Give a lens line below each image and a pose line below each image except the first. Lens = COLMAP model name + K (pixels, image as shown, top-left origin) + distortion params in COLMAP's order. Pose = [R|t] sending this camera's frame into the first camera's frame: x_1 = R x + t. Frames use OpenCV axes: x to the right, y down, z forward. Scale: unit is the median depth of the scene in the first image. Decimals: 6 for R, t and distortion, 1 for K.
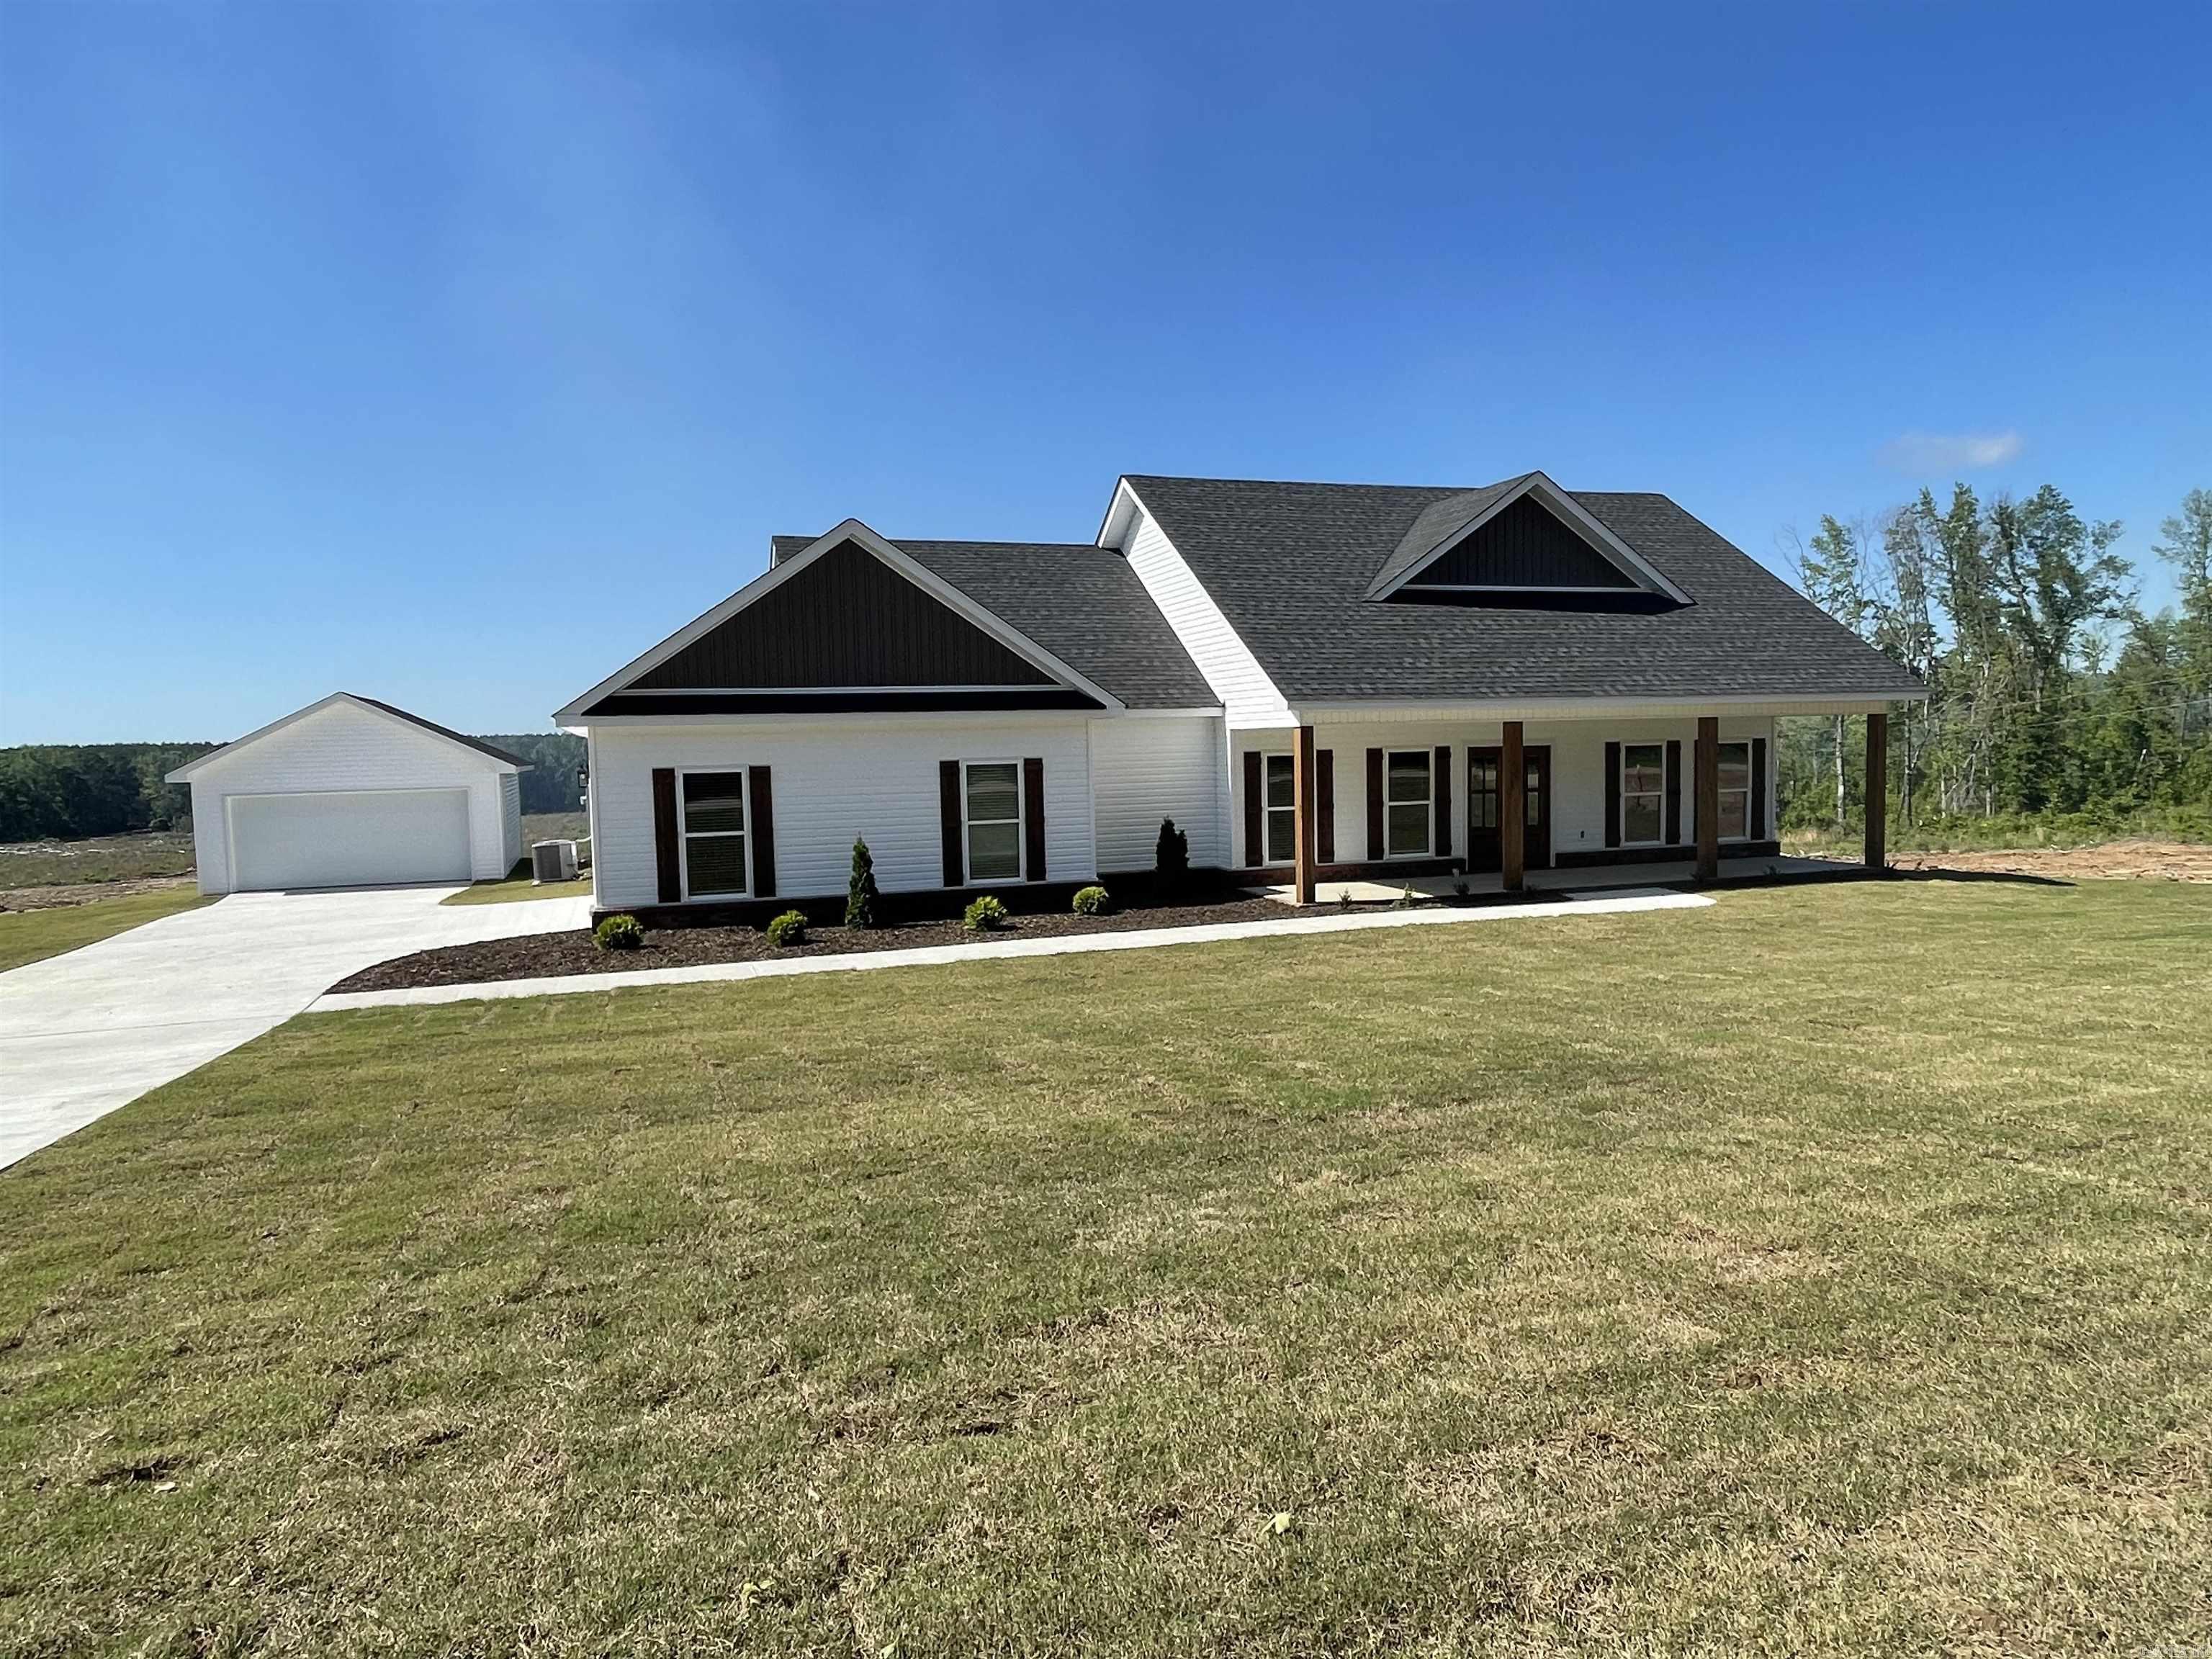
lens RADIAL K [[1353.3, 0, 1110.6], [0, 1353.3, 841.6], [0, 0, 1]] dist [-0.003394, -0.001108]
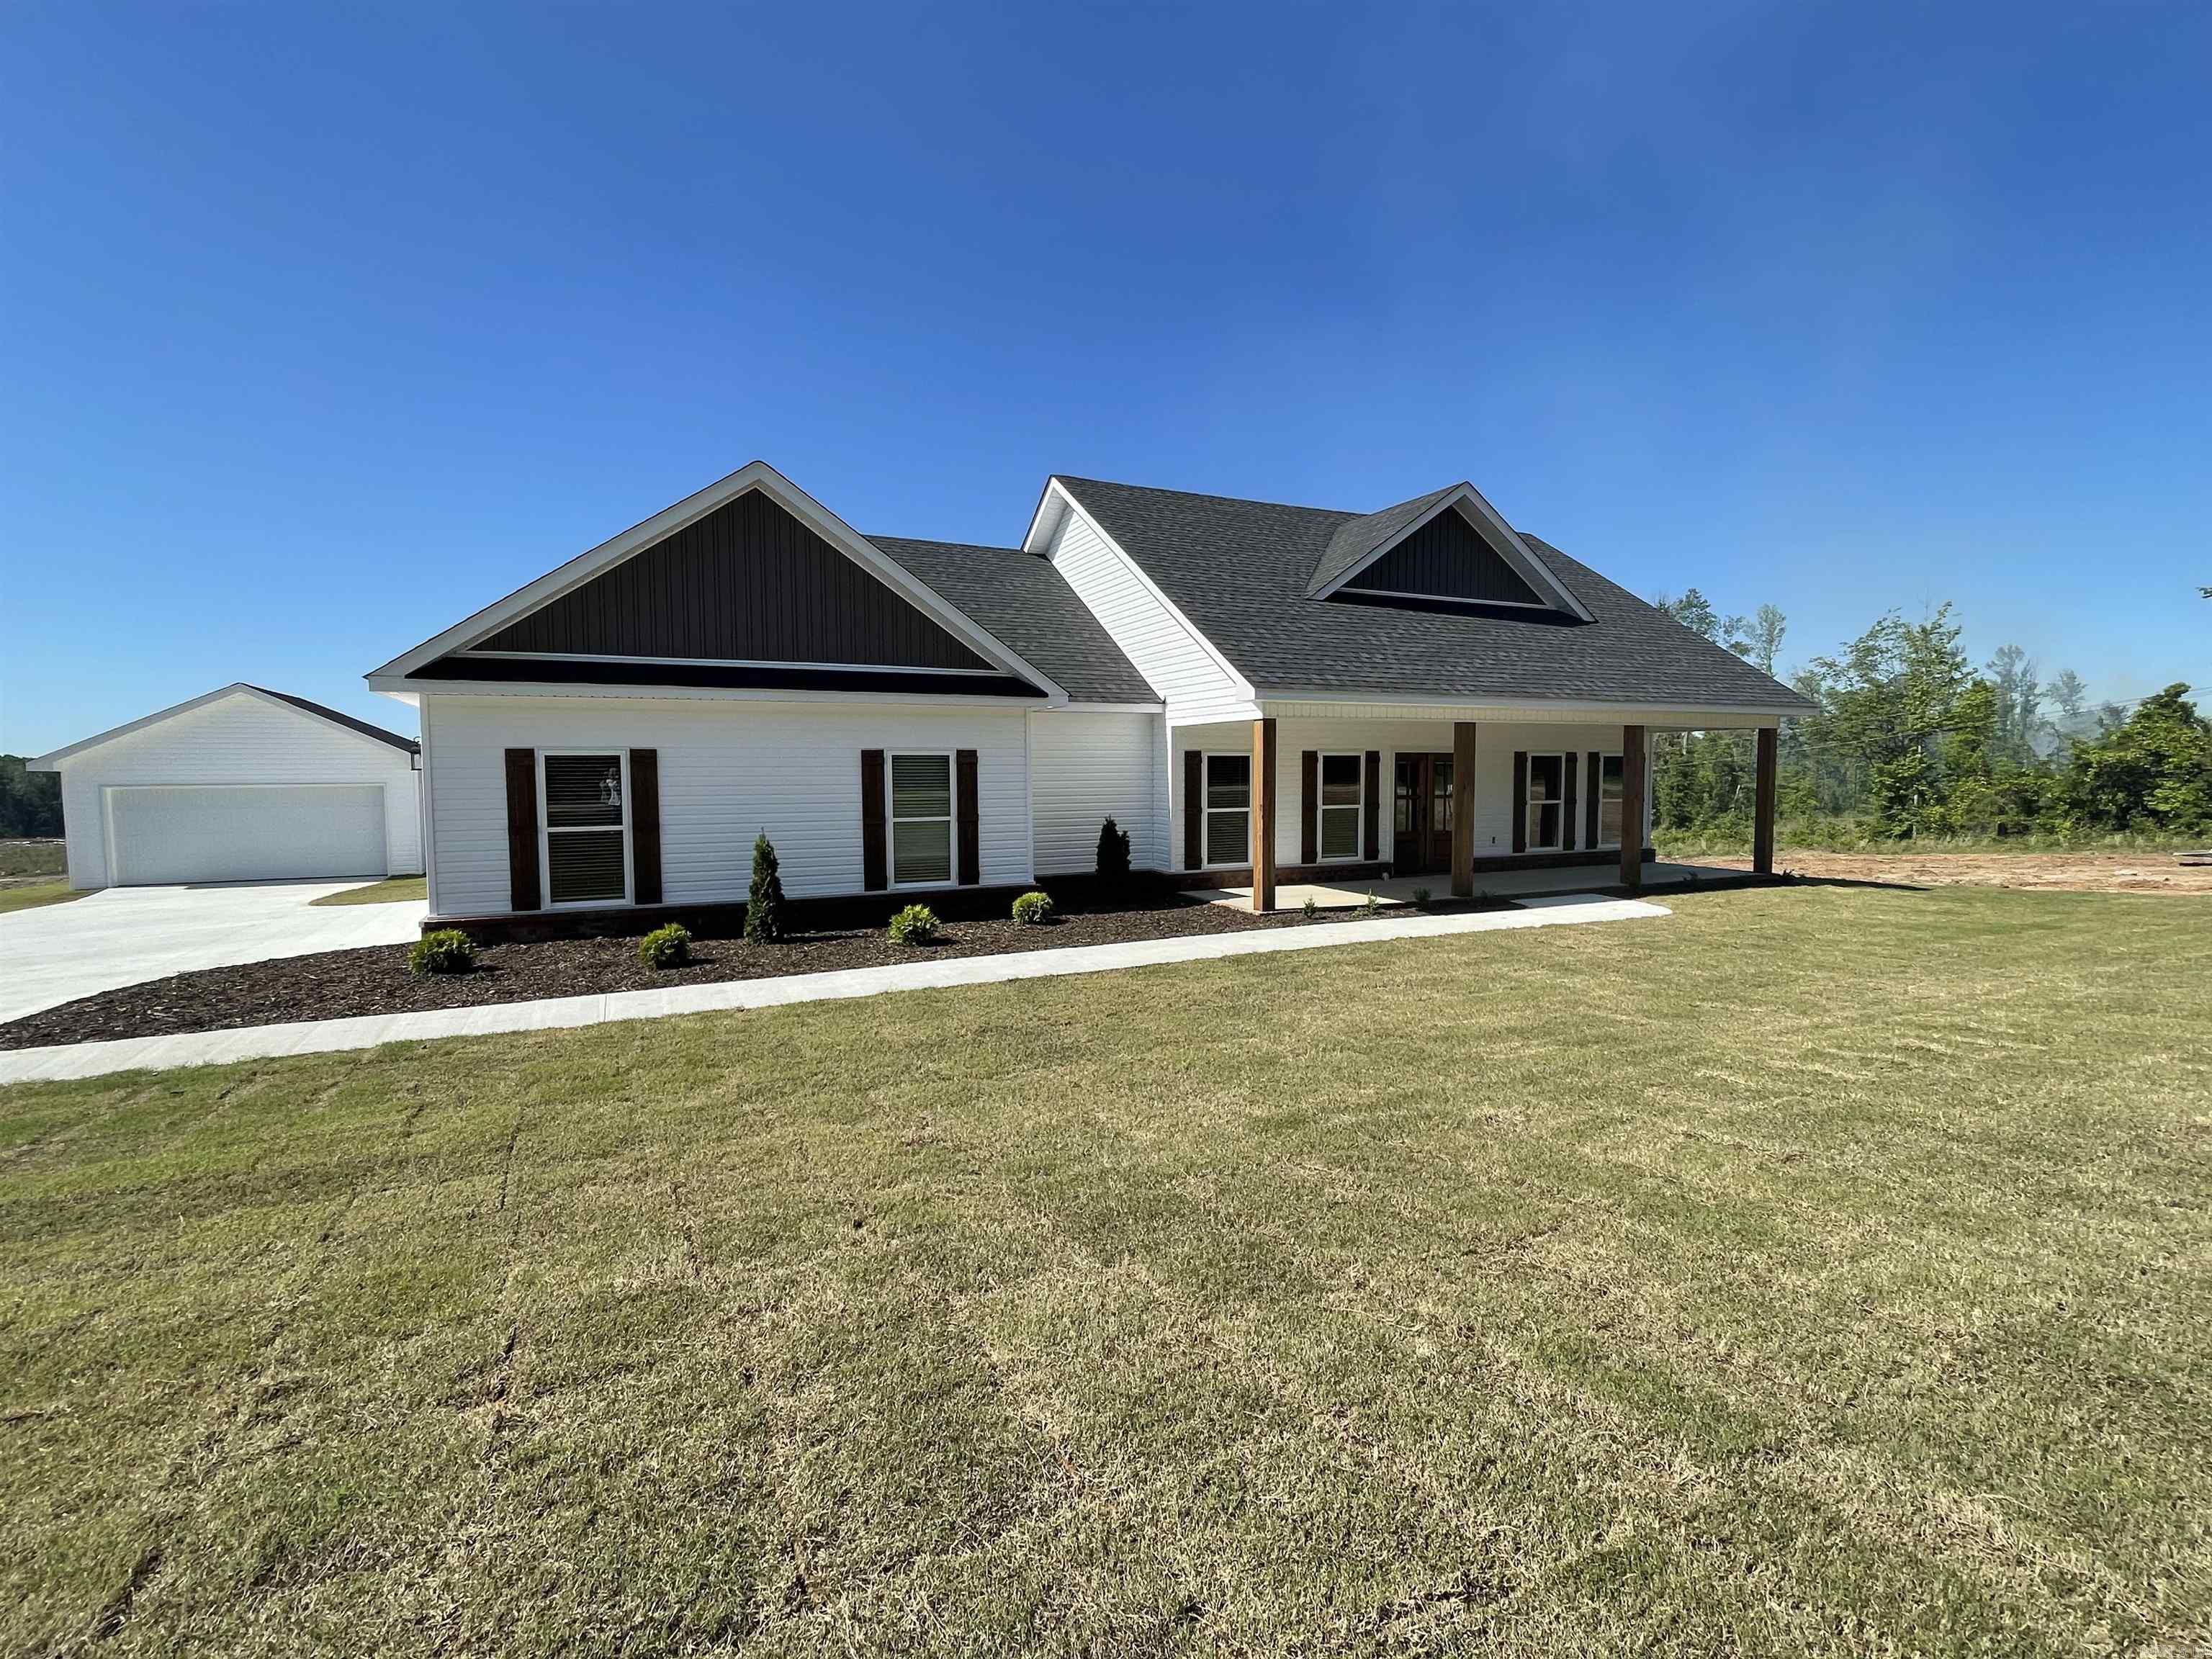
lens RADIAL K [[1016.3, 0, 1111.6], [0, 1016.3, 840.8], [0, 0, 1]] dist [-0.000535, -0.000134]
pose [[0.993405, 0.009712, 0.114244, -0.036659], [-0.009320, 0.999949, -0.003963, 0.001299], [-0.114276, 0.002872, 0.993445, 0.300628]]
